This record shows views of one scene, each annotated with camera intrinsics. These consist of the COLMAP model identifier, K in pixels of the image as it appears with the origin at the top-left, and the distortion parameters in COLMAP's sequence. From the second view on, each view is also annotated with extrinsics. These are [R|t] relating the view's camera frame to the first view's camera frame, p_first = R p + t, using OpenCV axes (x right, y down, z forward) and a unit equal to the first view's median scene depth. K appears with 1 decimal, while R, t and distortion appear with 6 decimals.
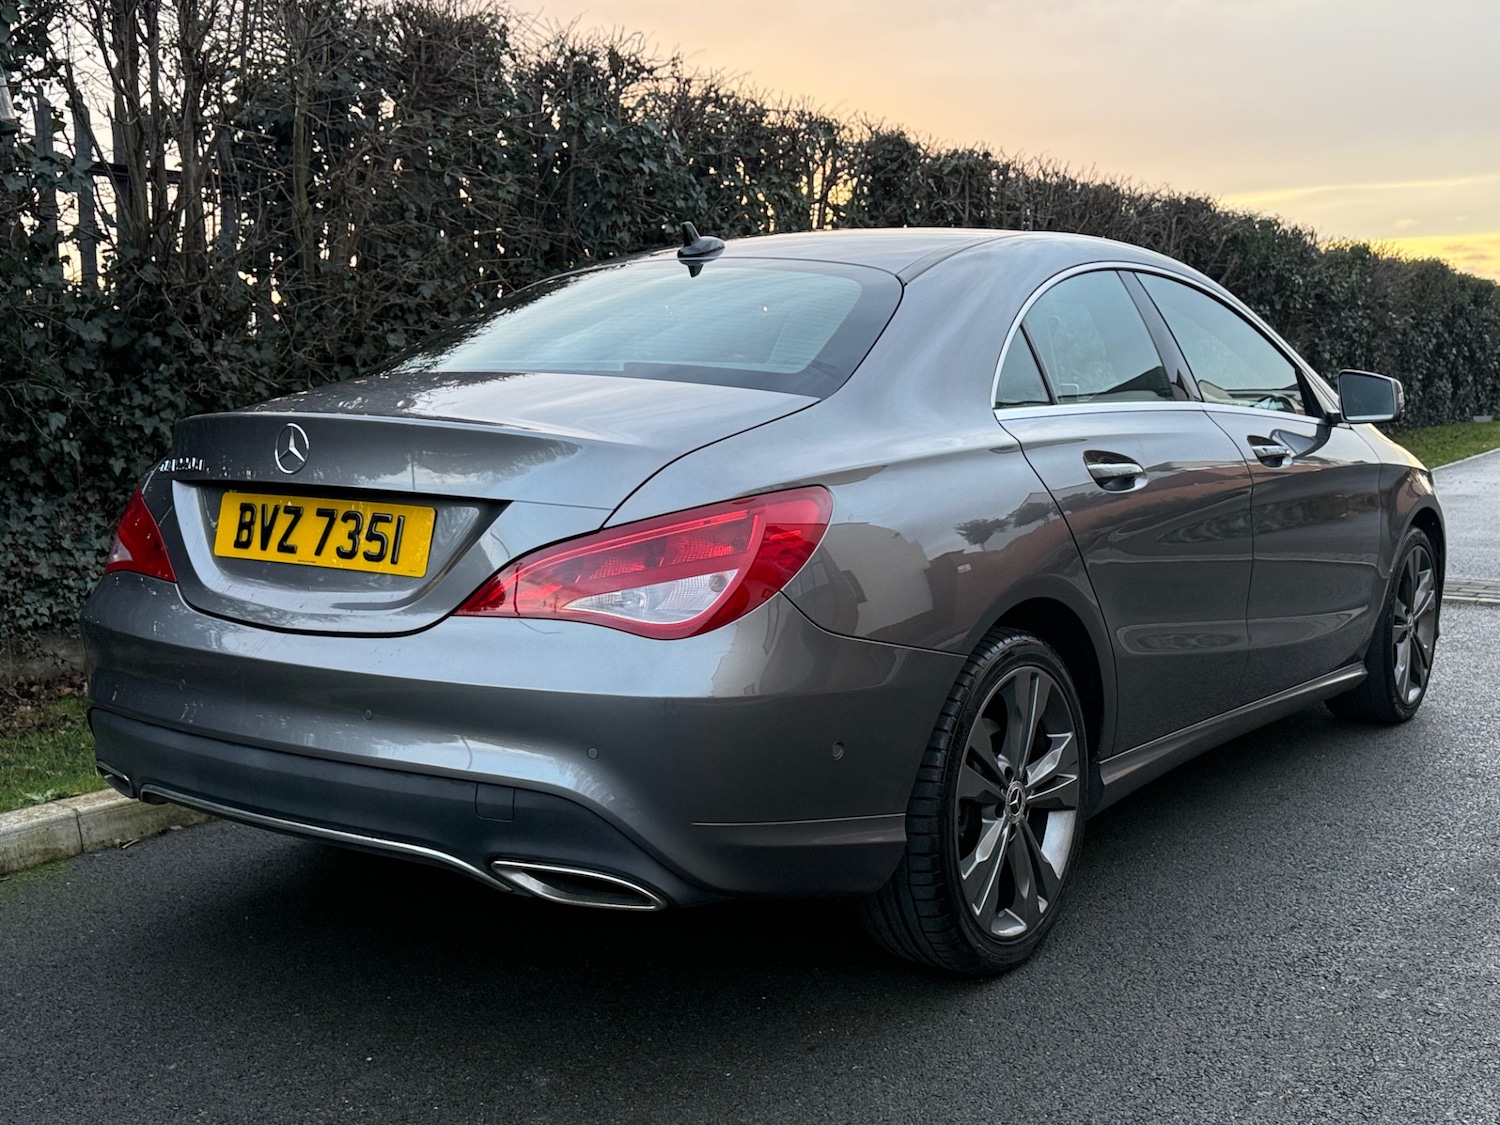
lens RADIAL K [[1613.4, 0, 750.0], [0, 1613.4, 562.5], [0, 0, 1]] dist [0.213787, -0.496435]
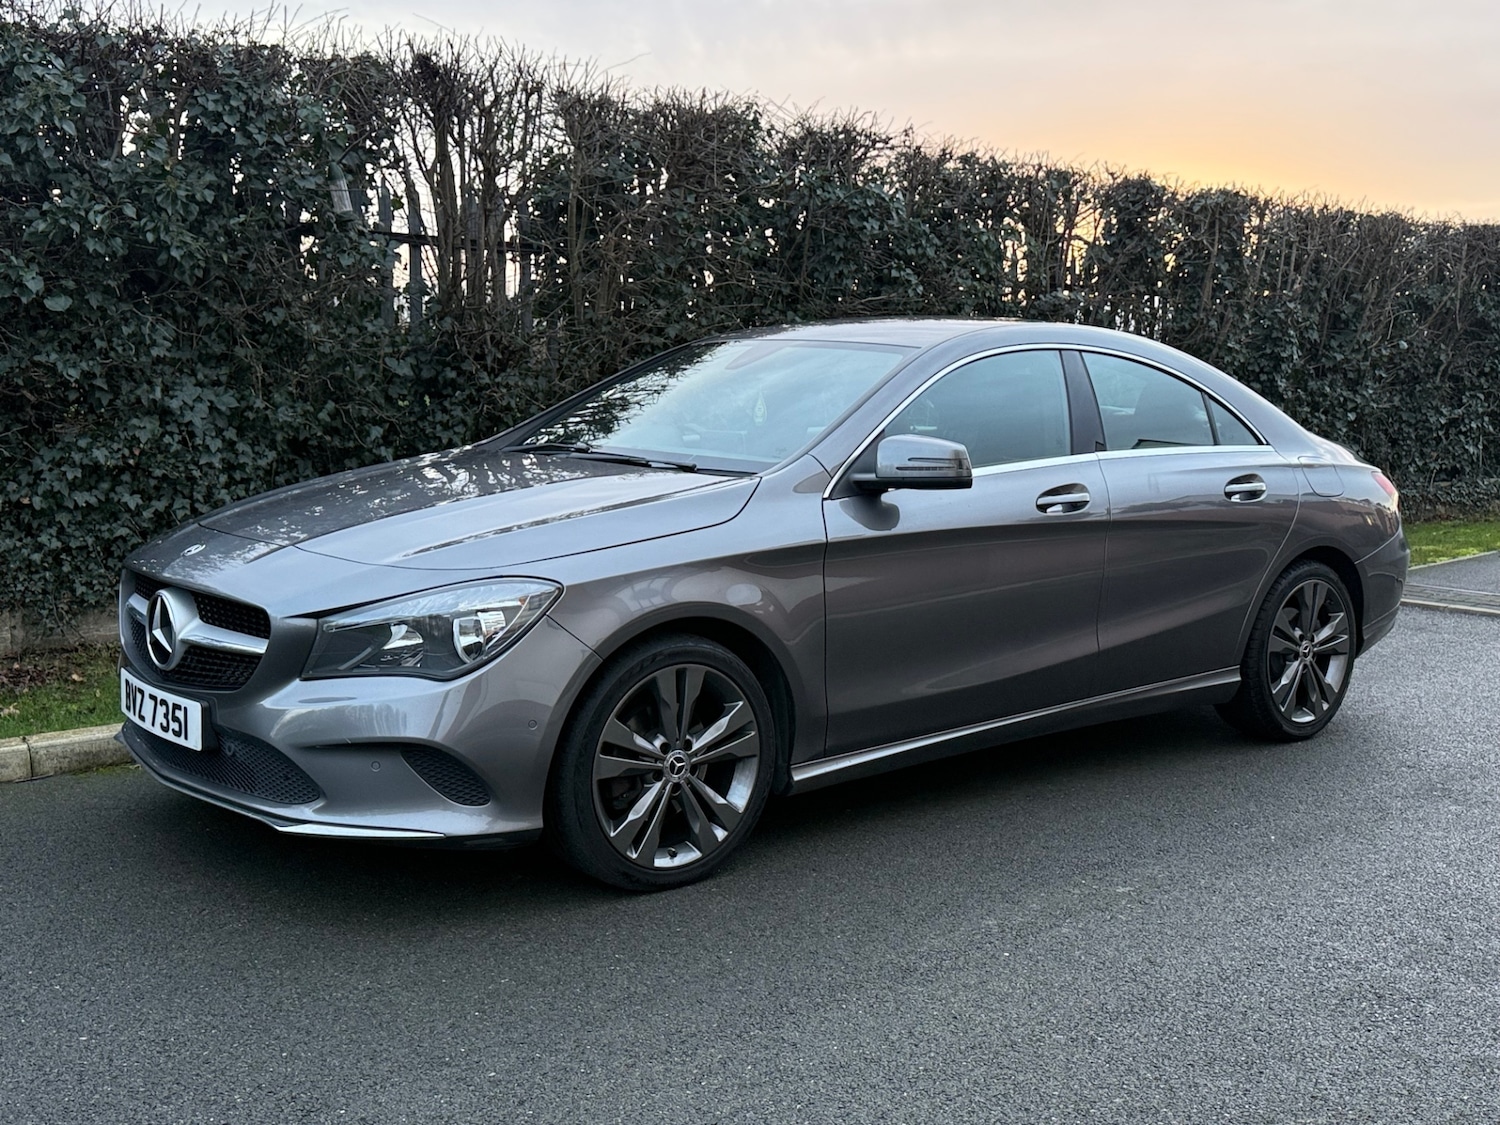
lens RADIAL K [[1590.0, 0, 755.7], [0, 1590.0, 559.2], [0, 0, 1]] dist [0.220375, -0.520253]
pose [[0.967467, 0.047123, -0.248568, 0.204326], [-0.046526, 0.998883, 0.008281, -0.006650], [0.248681, 0.003554, 0.968579, -0.194756]]
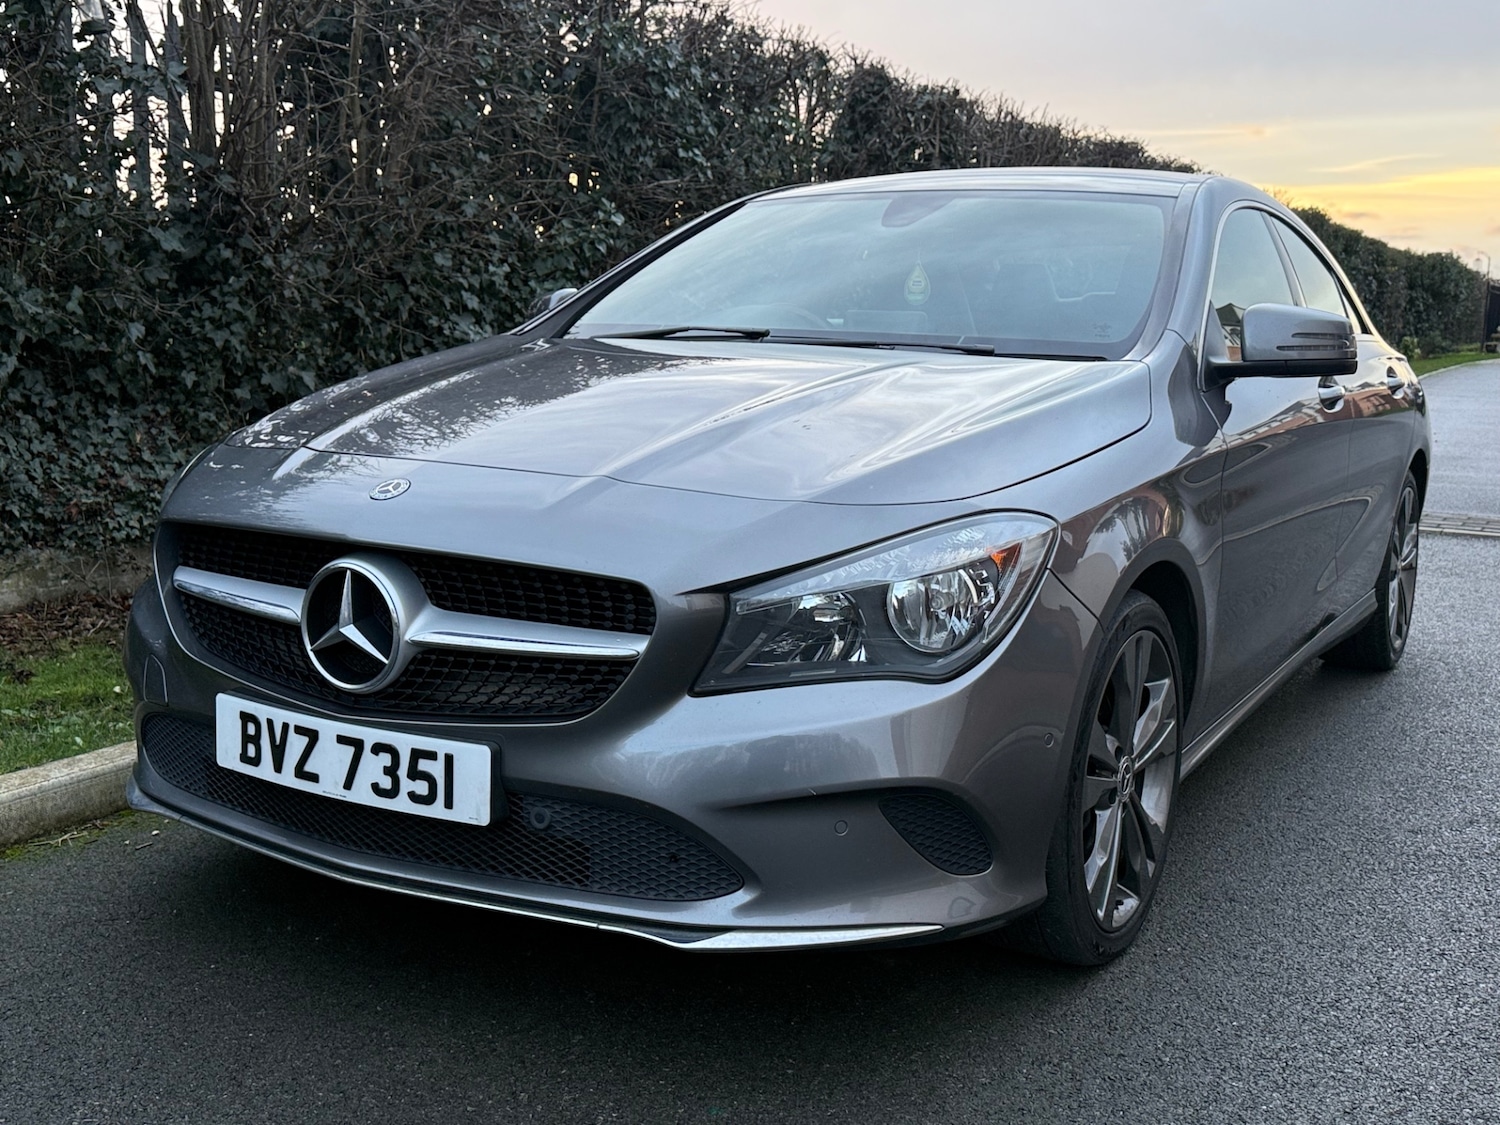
lens RADIAL K [[1590.0, 0, 755.7], [0, 1590.0, 559.2], [0, 0, 1]] dist [0.220375, -0.520253]
pose [[0.995111, 0.008319, 0.098411, -0.138139], [-0.012335, 0.999113, 0.040270, 0.006112], [-0.097989, -0.041287, 0.994331, -0.006790]]
